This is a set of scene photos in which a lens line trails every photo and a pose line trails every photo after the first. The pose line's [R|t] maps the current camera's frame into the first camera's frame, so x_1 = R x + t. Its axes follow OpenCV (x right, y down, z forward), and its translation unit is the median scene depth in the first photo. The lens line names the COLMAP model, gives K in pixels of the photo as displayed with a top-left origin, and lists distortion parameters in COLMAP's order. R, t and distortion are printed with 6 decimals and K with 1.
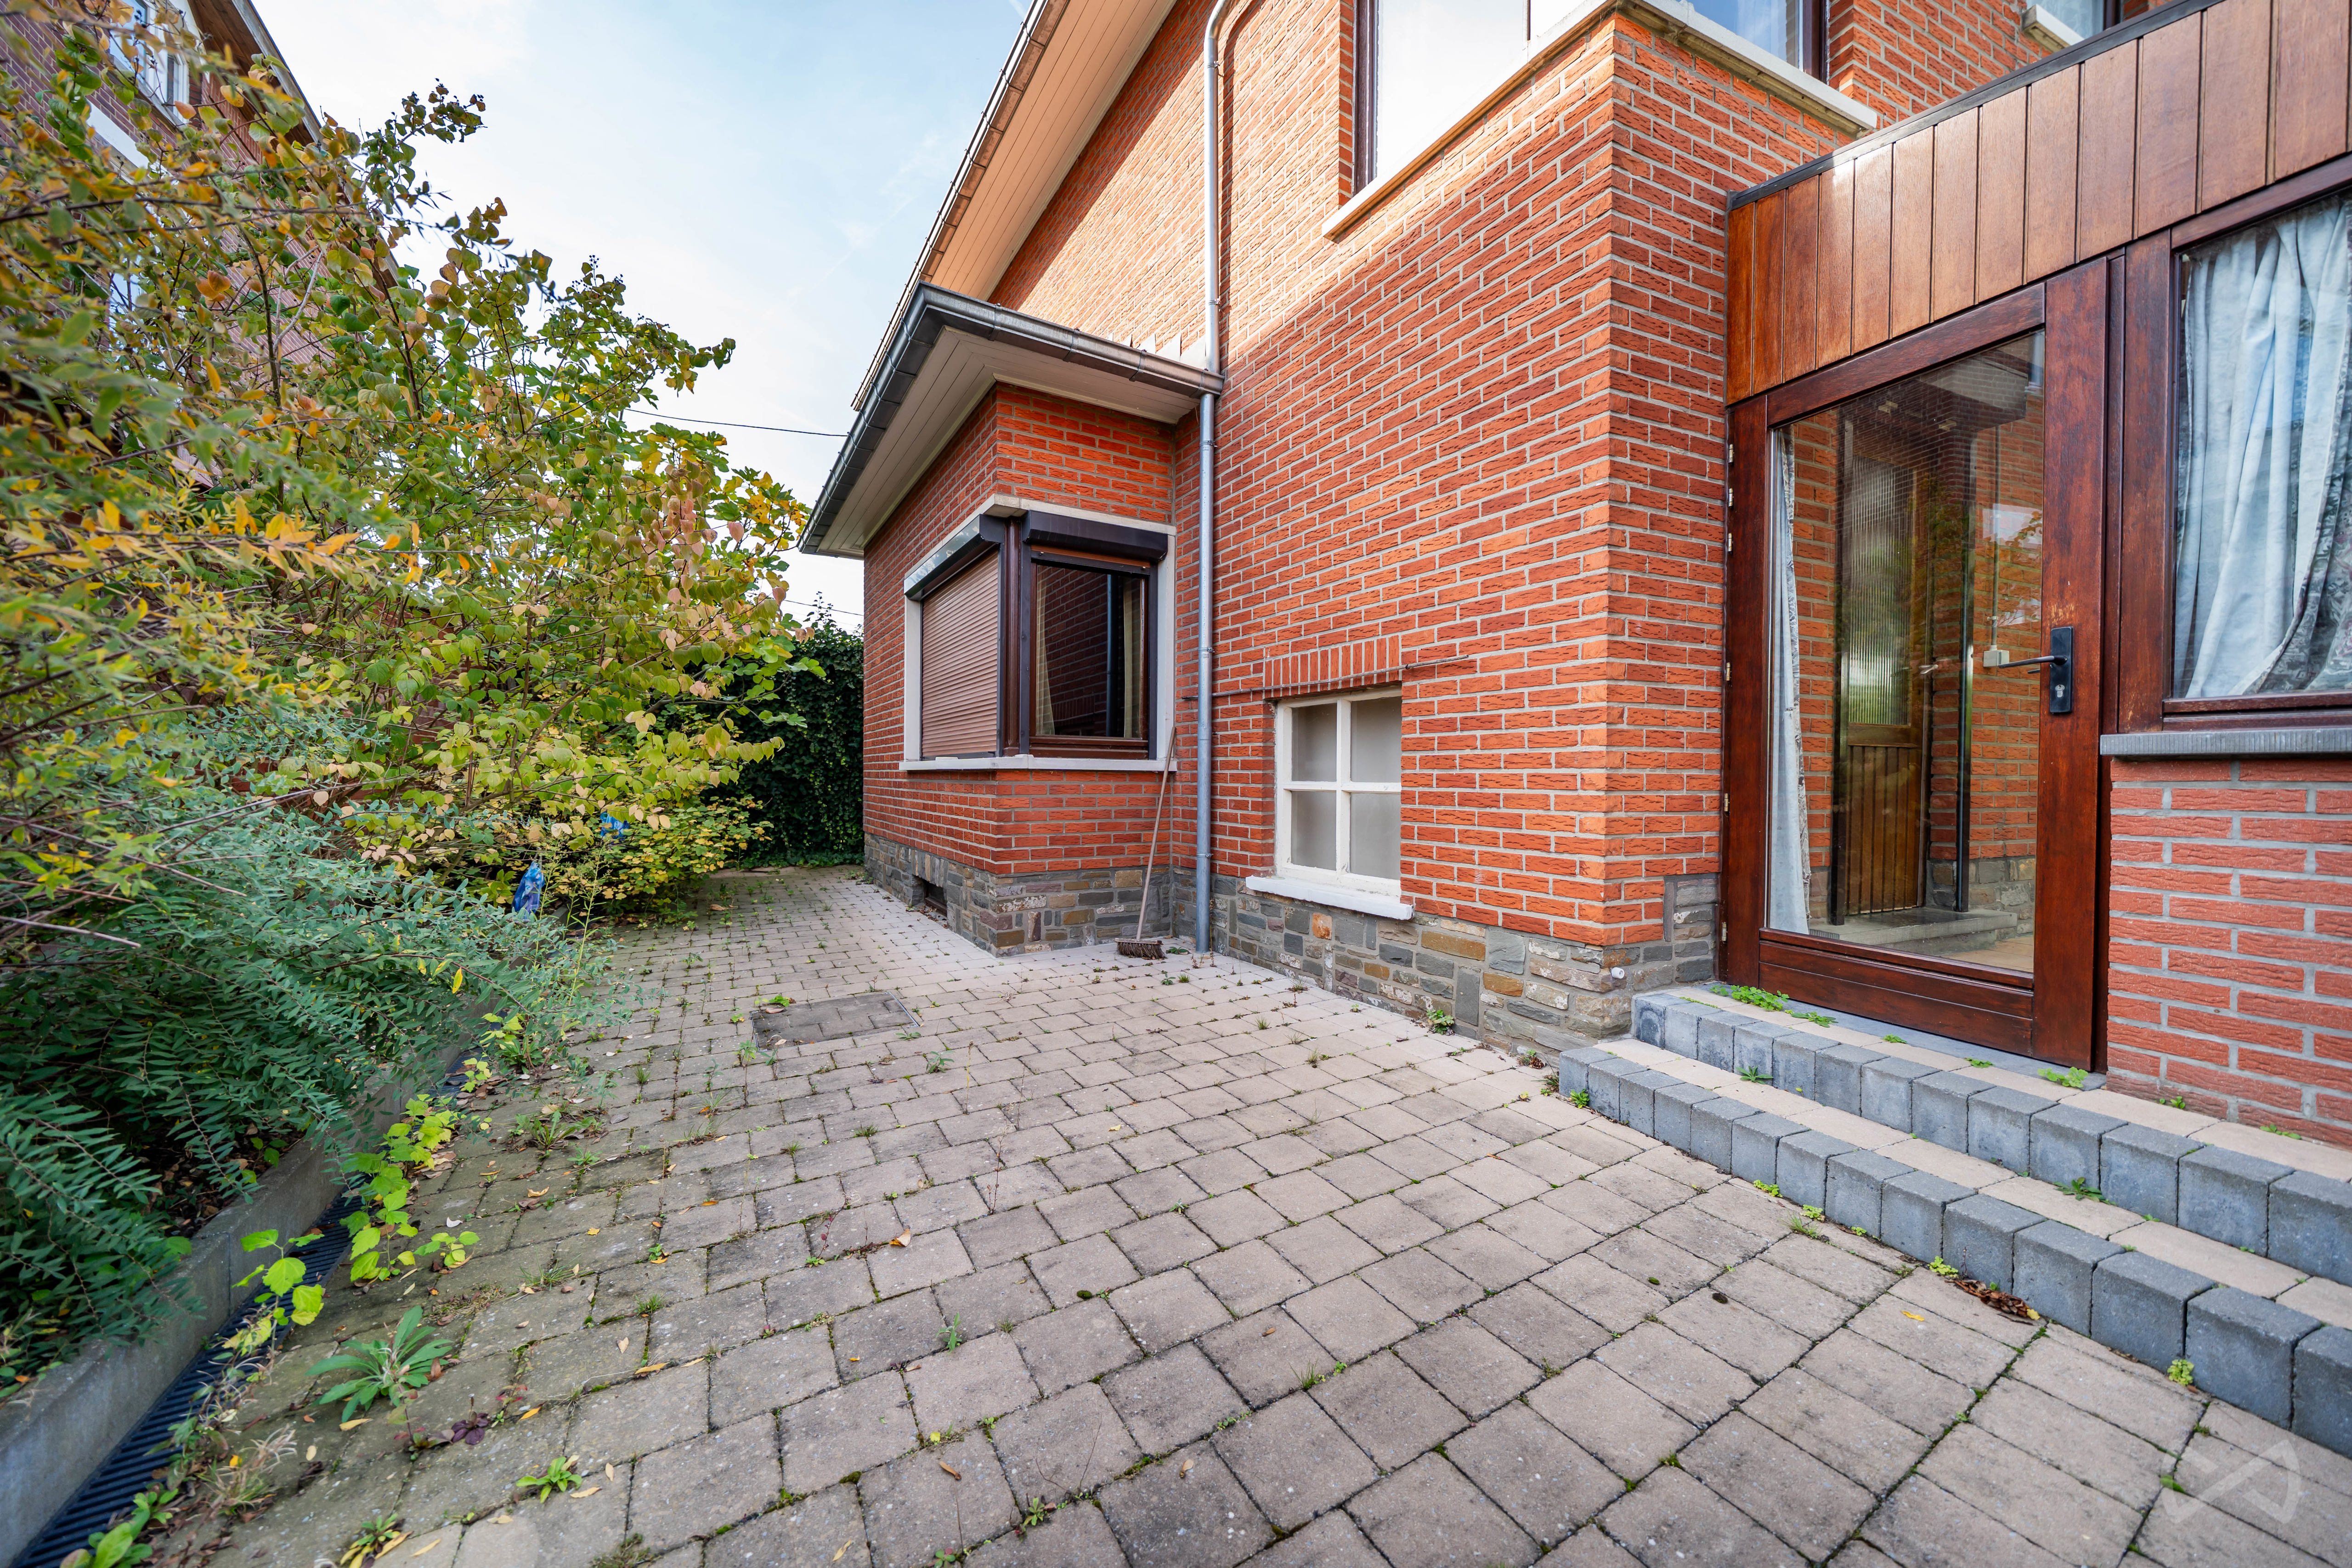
lens RADIAL K [[794.6, 0, 1171.8], [0, 794.6, 785.1], [0, 0, 1]] dist [-0.006864, -0.000093]
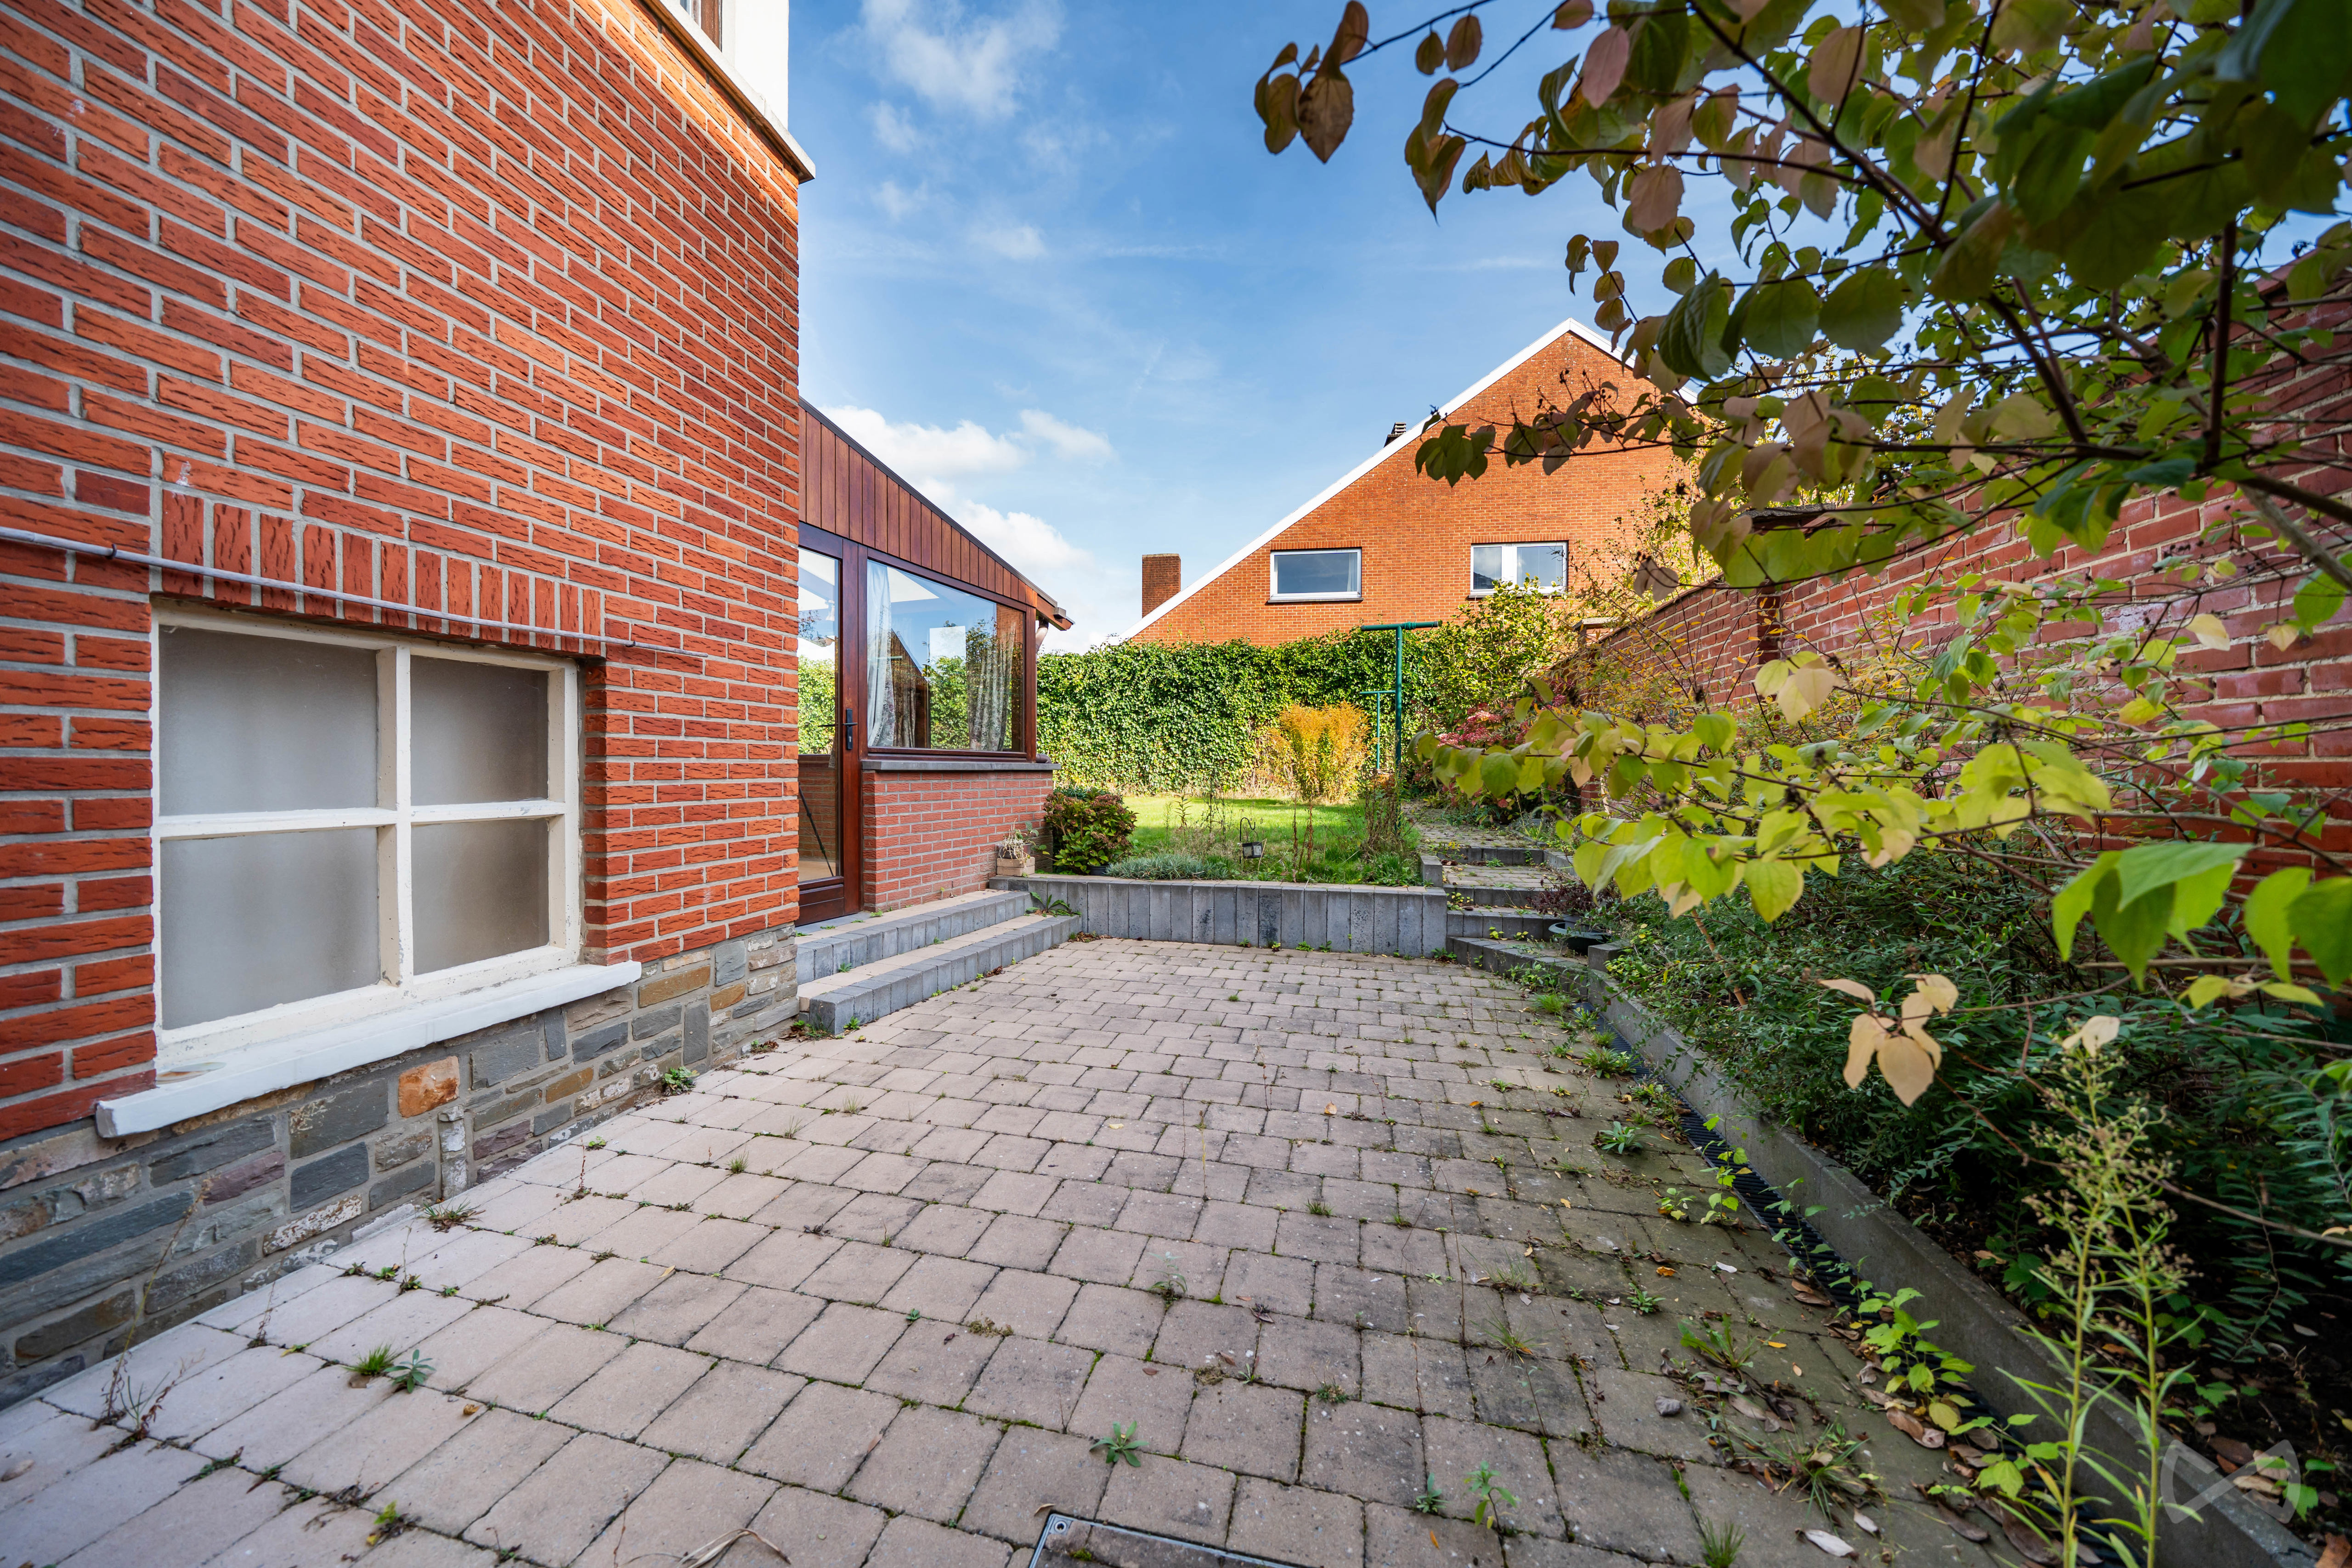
lens RADIAL K [[794.6, 0, 1171.8], [0, 794.6, 785.1], [0, 0, 1]] dist [-0.006864, -0.000093]
pose [[-0.730076, -0.022876, 0.682983, -0.633093], [0.001587, 0.999380, 0.035170, -0.044709], [-0.683364, 0.026761, -0.729587, 1.289124]]
